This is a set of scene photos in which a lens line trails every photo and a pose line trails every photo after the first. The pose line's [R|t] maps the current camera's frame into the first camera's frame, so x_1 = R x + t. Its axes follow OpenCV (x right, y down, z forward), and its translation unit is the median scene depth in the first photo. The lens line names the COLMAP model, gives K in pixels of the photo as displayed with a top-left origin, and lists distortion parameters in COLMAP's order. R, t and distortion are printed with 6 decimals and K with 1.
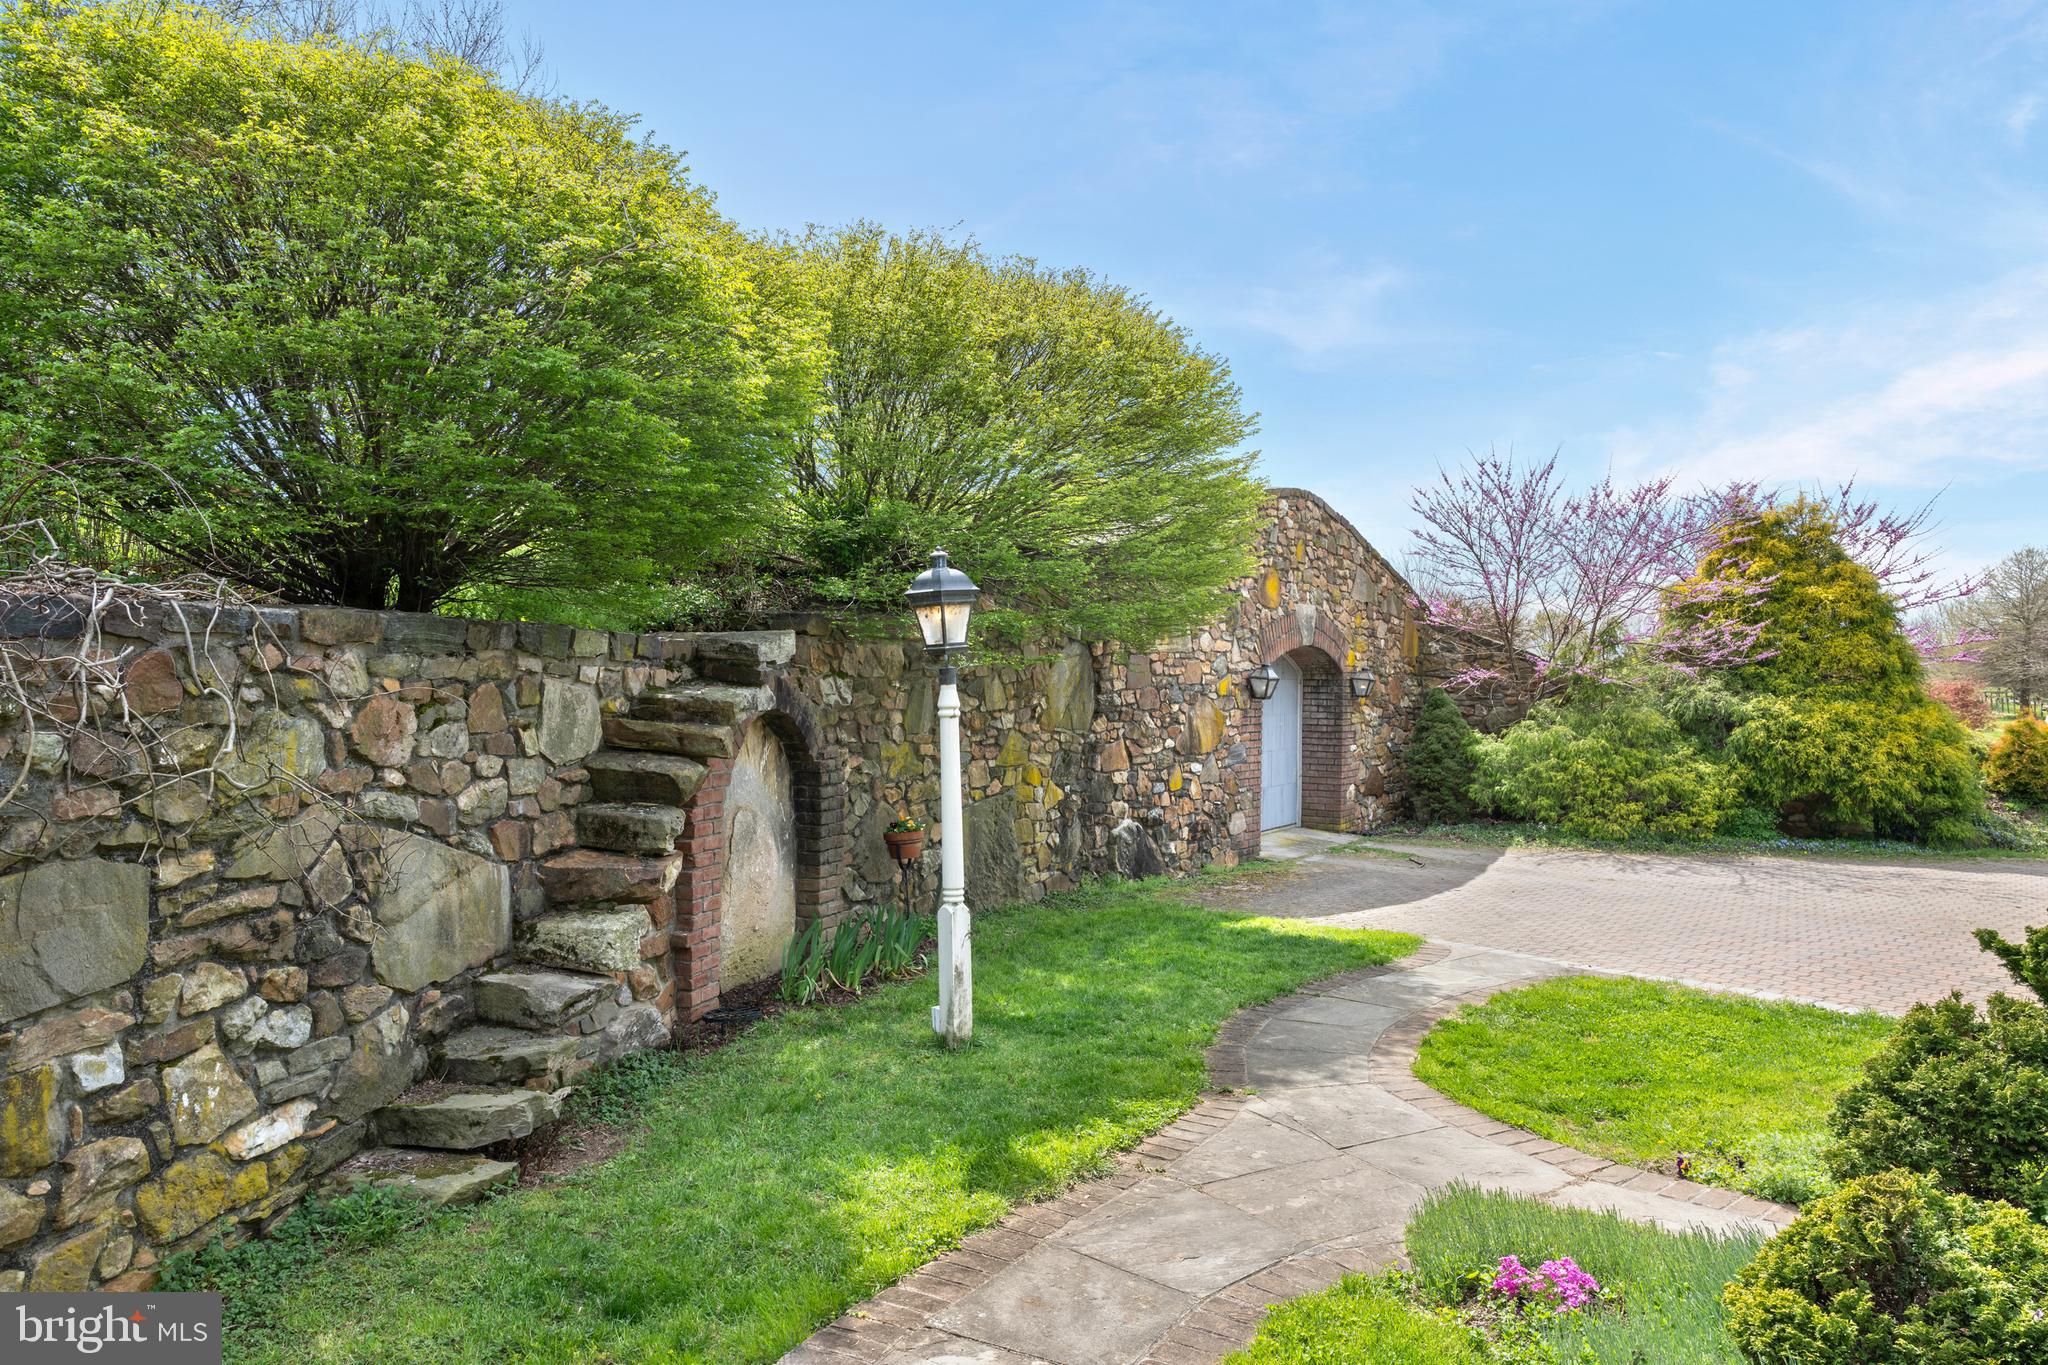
lens RADIAL K [[1373.6, 0, 1025.0], [0, 1373.6, 684.1], [0, 0, 1]] dist [0.002519, -0.002648]
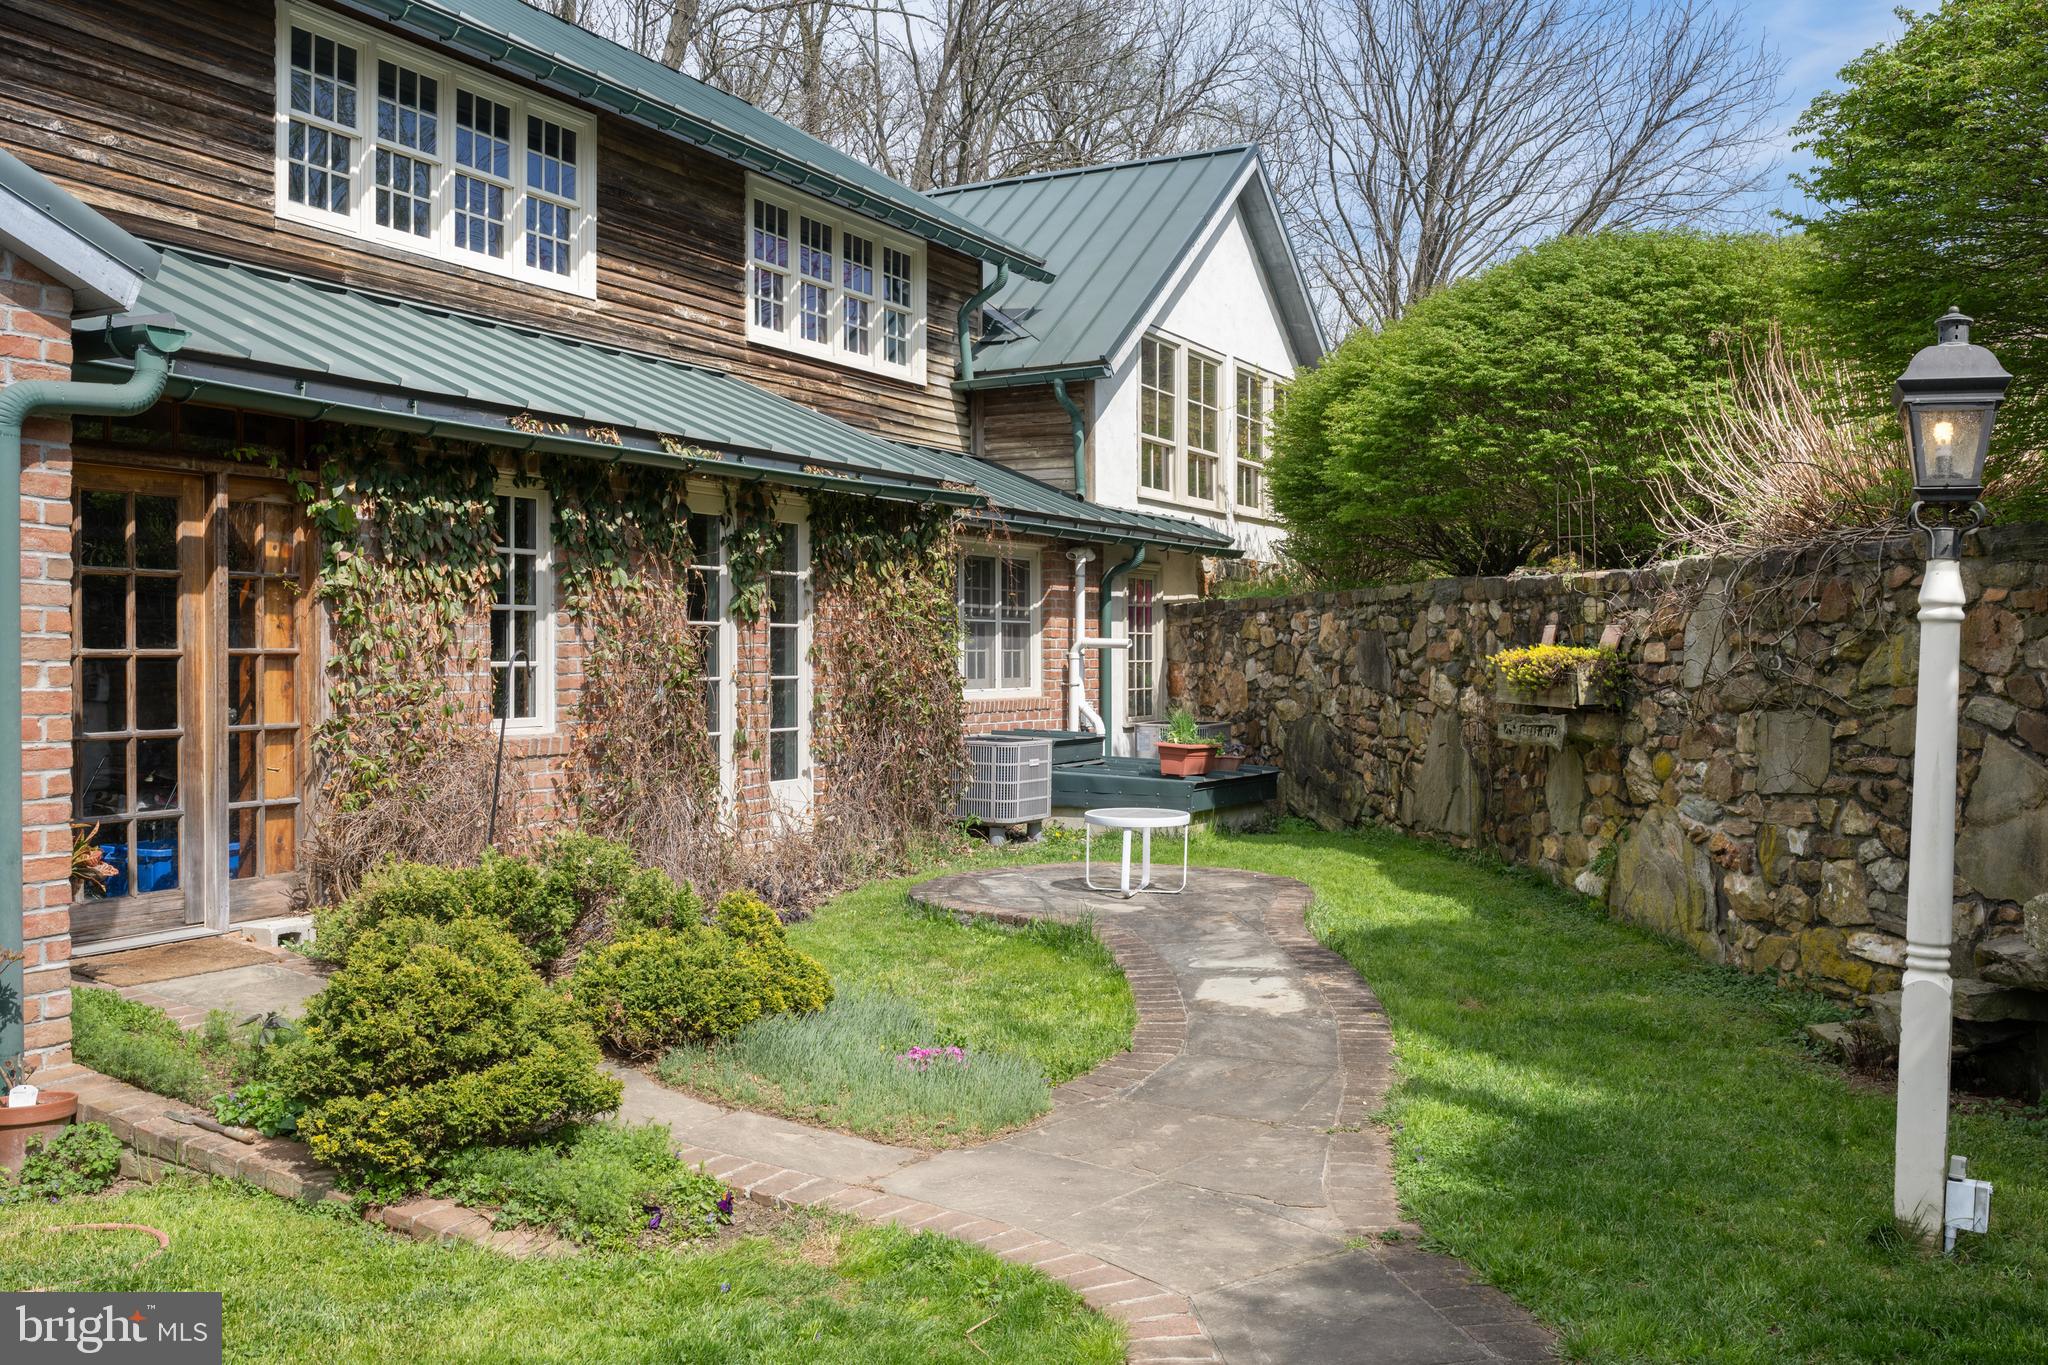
lens RADIAL K [[1768.3, 0, 1012.8], [0, 1768.3, 672.5], [0, 0, 1]] dist [-0.026077, 0.000702]
pose [[-0.939843, -0.006602, -0.341543, 0.738048], [-0.011438, 0.999861, 0.012147, 0.056109], [0.341416, 0.015322, -0.939788, 2.167944]]
